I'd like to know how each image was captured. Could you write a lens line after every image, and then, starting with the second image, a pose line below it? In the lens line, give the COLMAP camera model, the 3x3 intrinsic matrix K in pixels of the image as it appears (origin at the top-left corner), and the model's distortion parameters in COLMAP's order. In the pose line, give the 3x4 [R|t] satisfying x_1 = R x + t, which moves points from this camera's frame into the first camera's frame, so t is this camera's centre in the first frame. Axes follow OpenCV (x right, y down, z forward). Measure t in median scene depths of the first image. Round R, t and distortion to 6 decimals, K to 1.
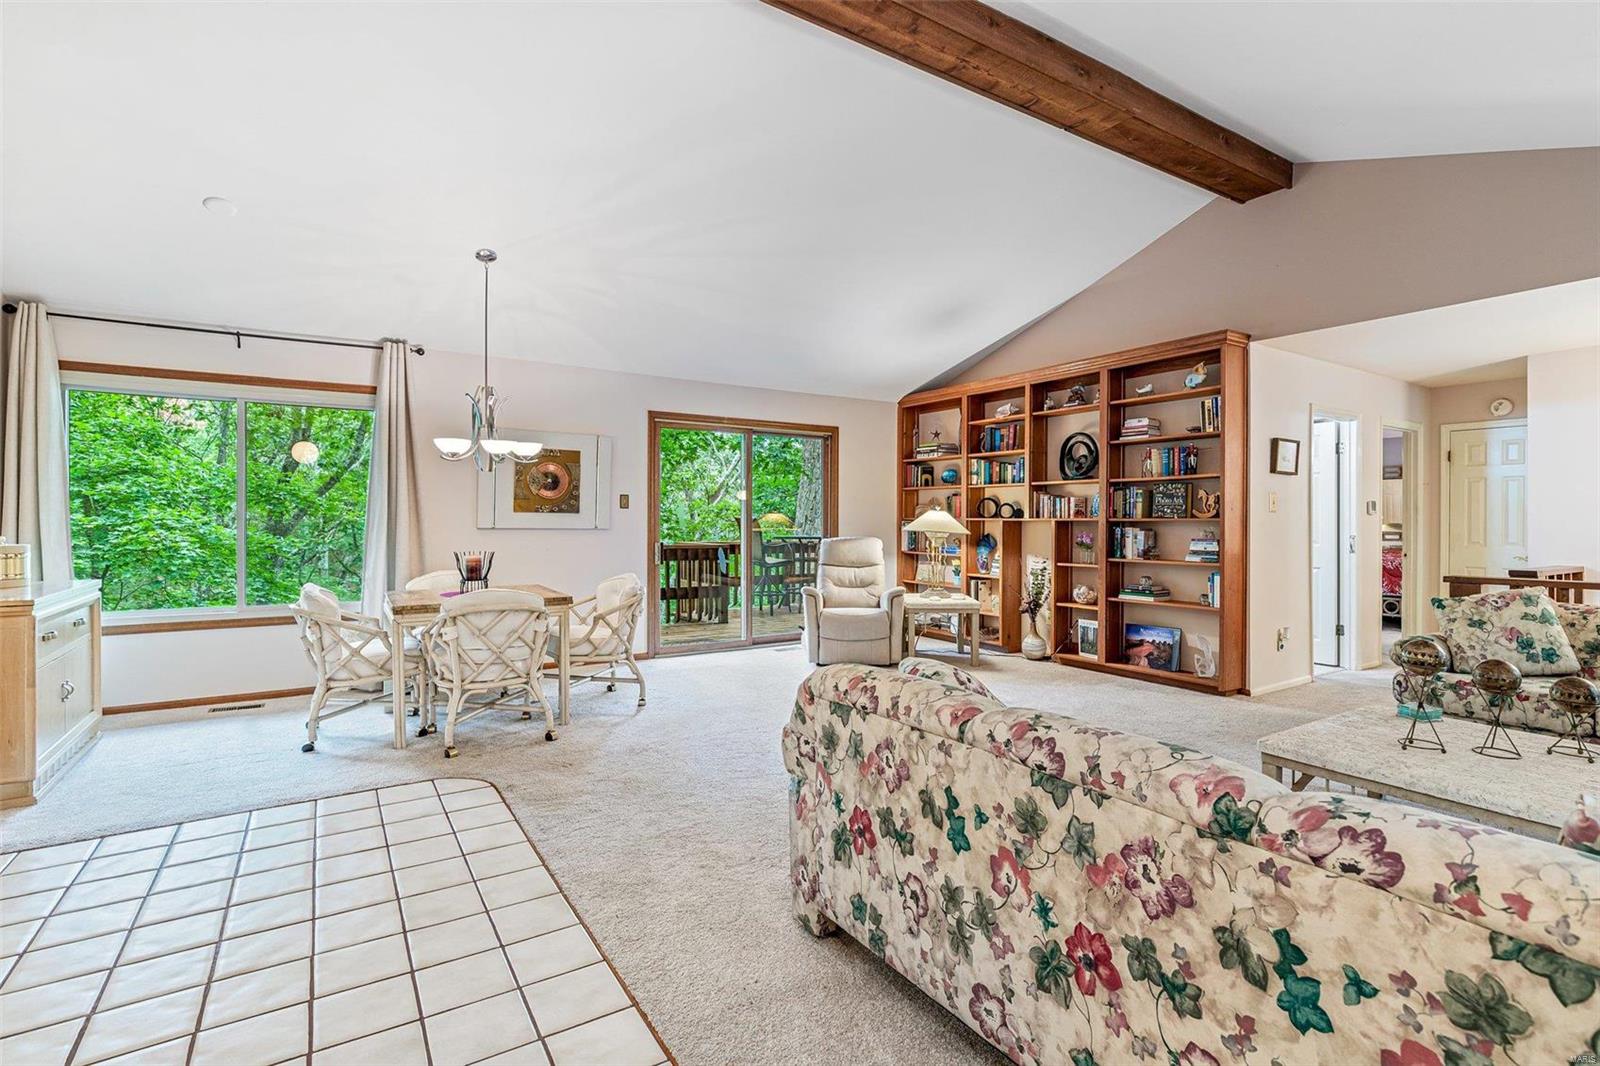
lens RADIAL K [[745.9, 0, 800.3], [0, 745.9, 525.4], [0, 0, 1]] dist [-0.000306, -0.000243]
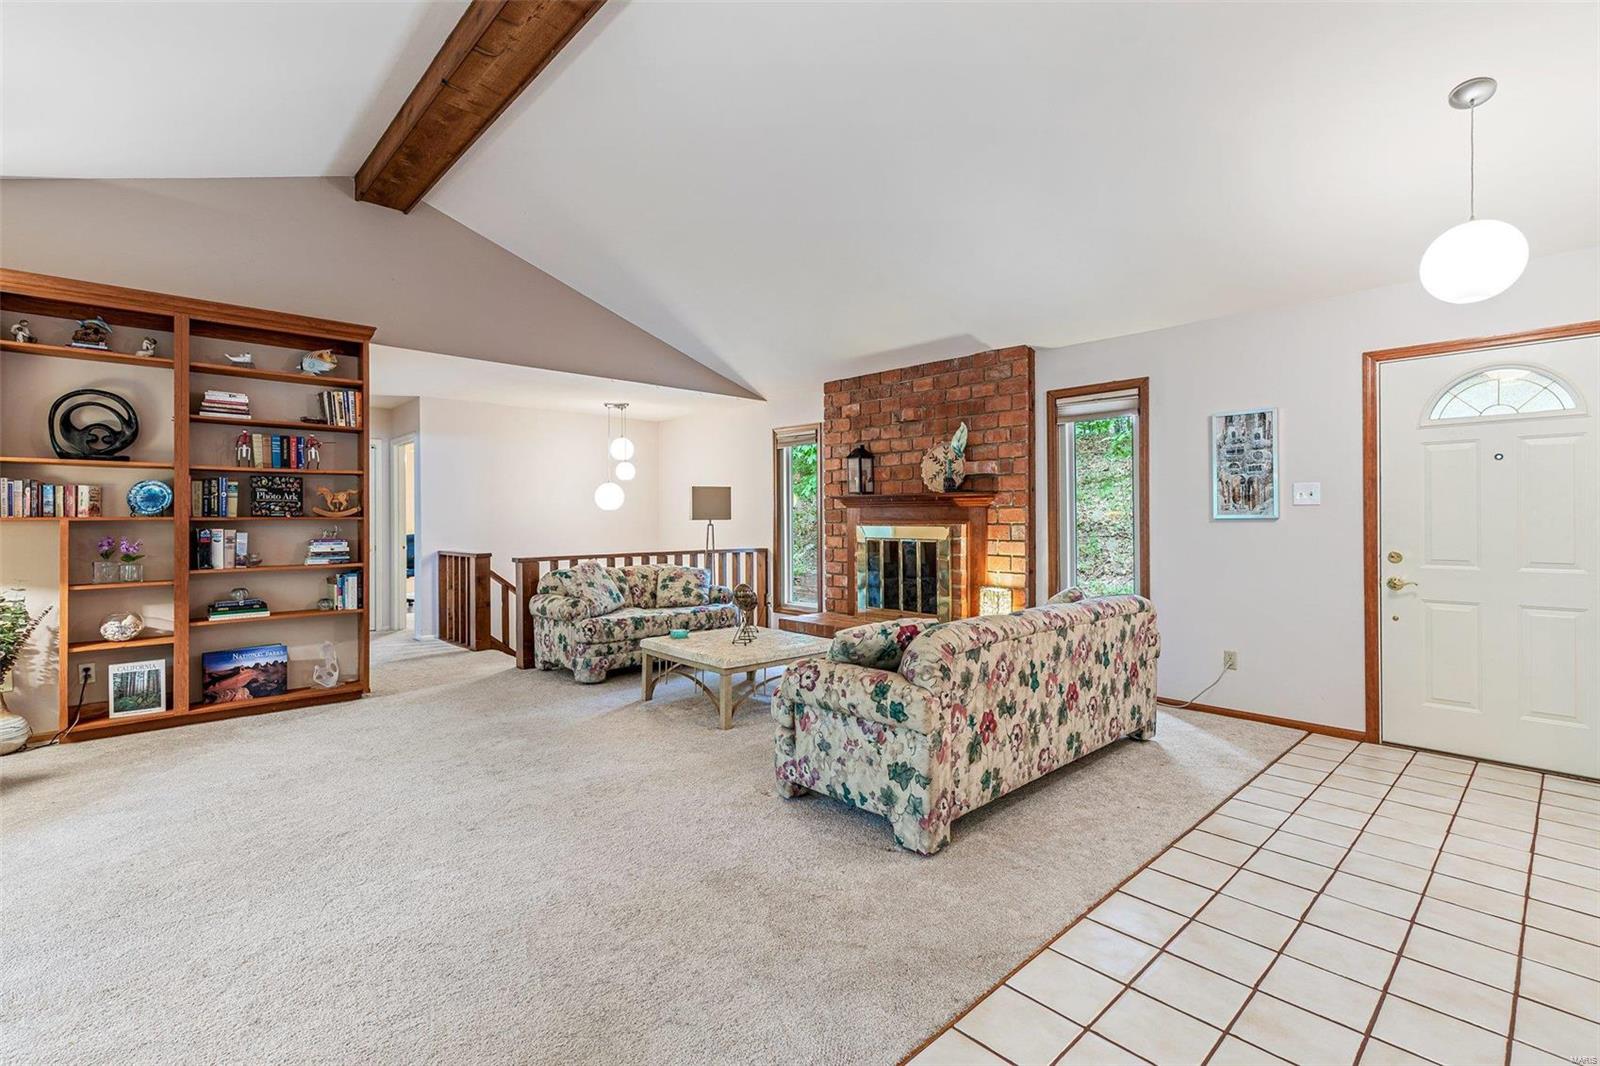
lens RADIAL K [[724.5, 0, 796.9], [0, 724.5, 522.3], [0, 0, 1]] dist [0.011017, -0.000845]
pose [[-0.175668, -0.006955, 0.984425, -0.433303], [0.009687, 0.999914, 0.008794, -0.005049], [-0.984402, 0.011081, -0.175585, 0.552156]]
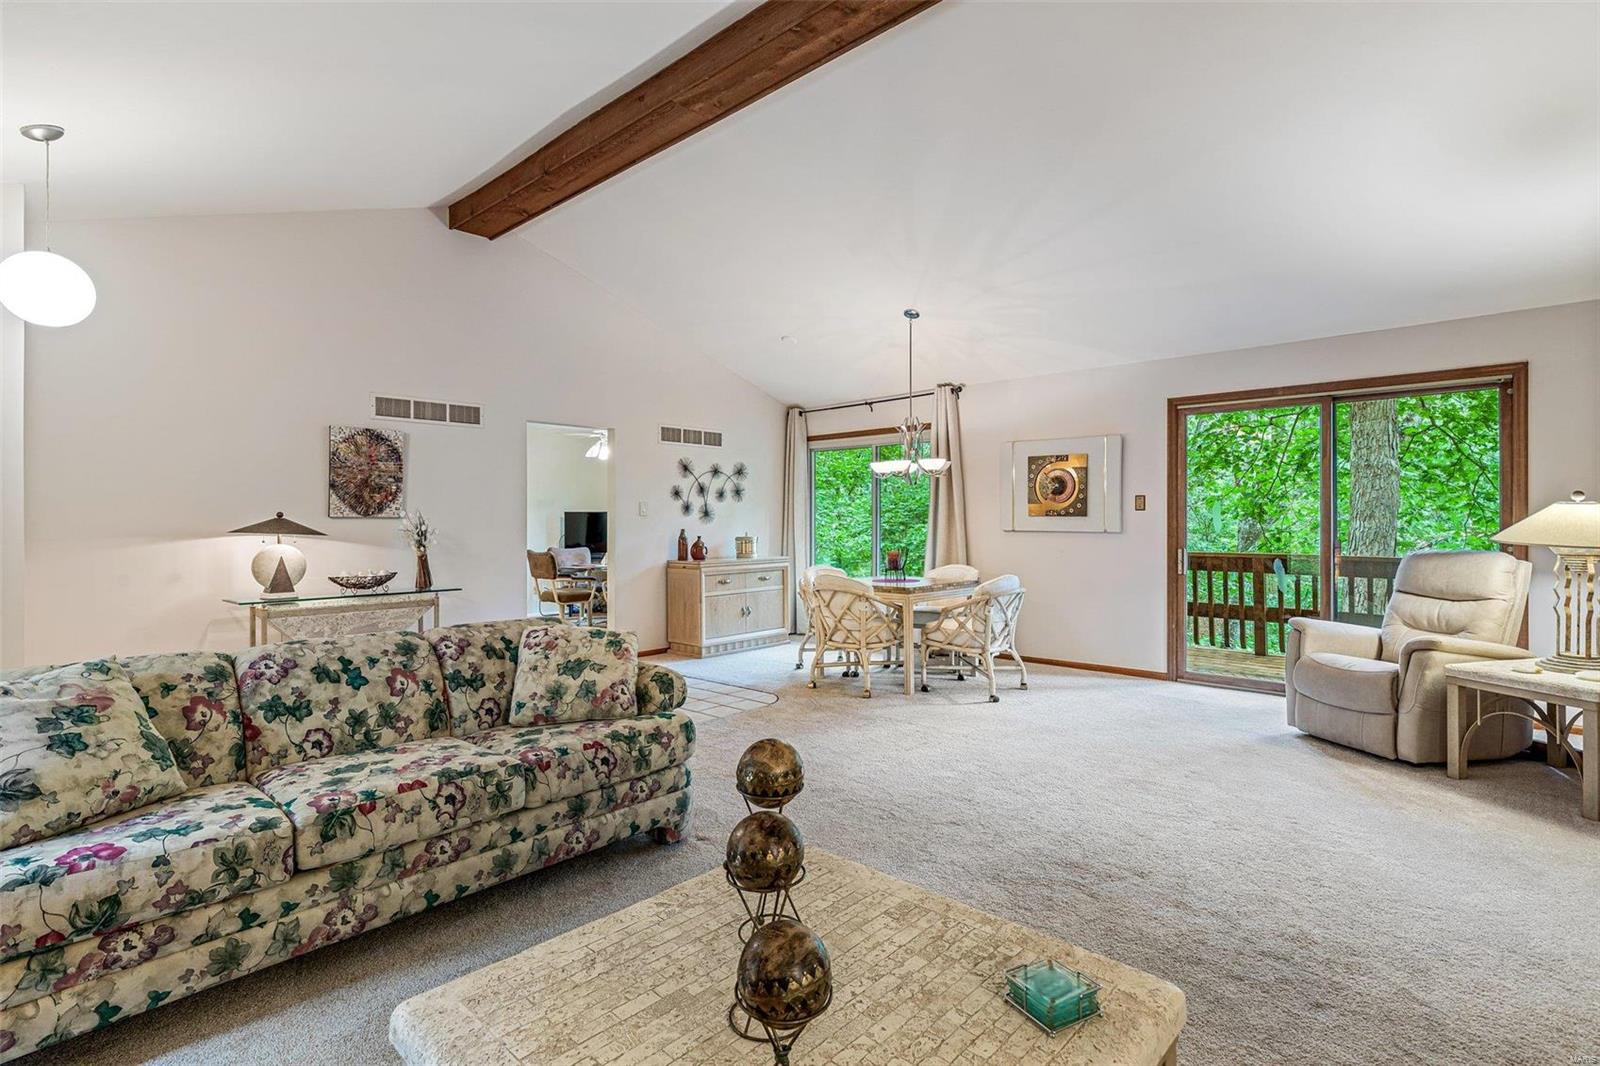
lens RADIAL K [[779.0, 0, 794.3], [0, 779.0, 524.1], [0, 0, 1]] dist [-0.005253, -0.000595]
pose [[0.240038, 0.001468, -0.970762, 0.673711], [-0.002697, 0.999996, 0.000845, -0.006411], [0.970760, 0.002415, 0.240041, 0.404107]]
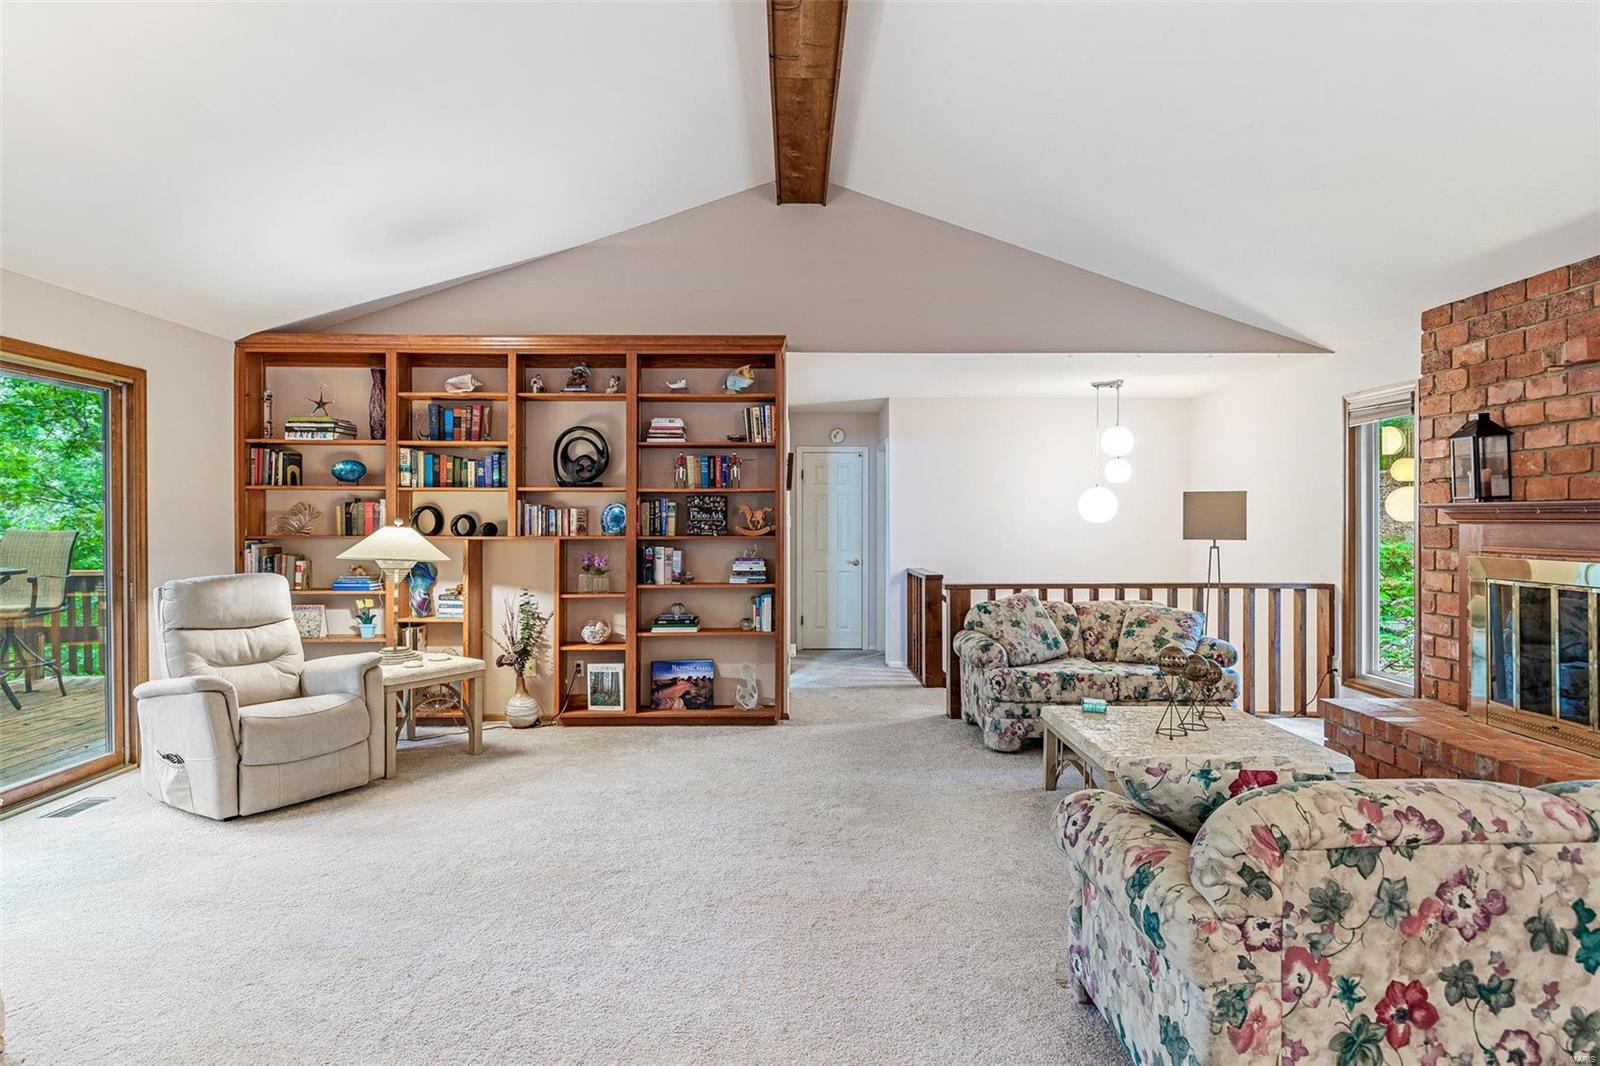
lens RADIAL K [[878.5, 0, 799.0], [0, 878.5, 530.8], [0, 0, 1]] dist [0.004911, 0.001355]
pose [[0.531266, -0.012813, 0.847108, -0.321589], [0.009043, 0.999914, 0.009453, -0.023813], [-0.847157, 0.002638, 0.531336, 0.353781]]
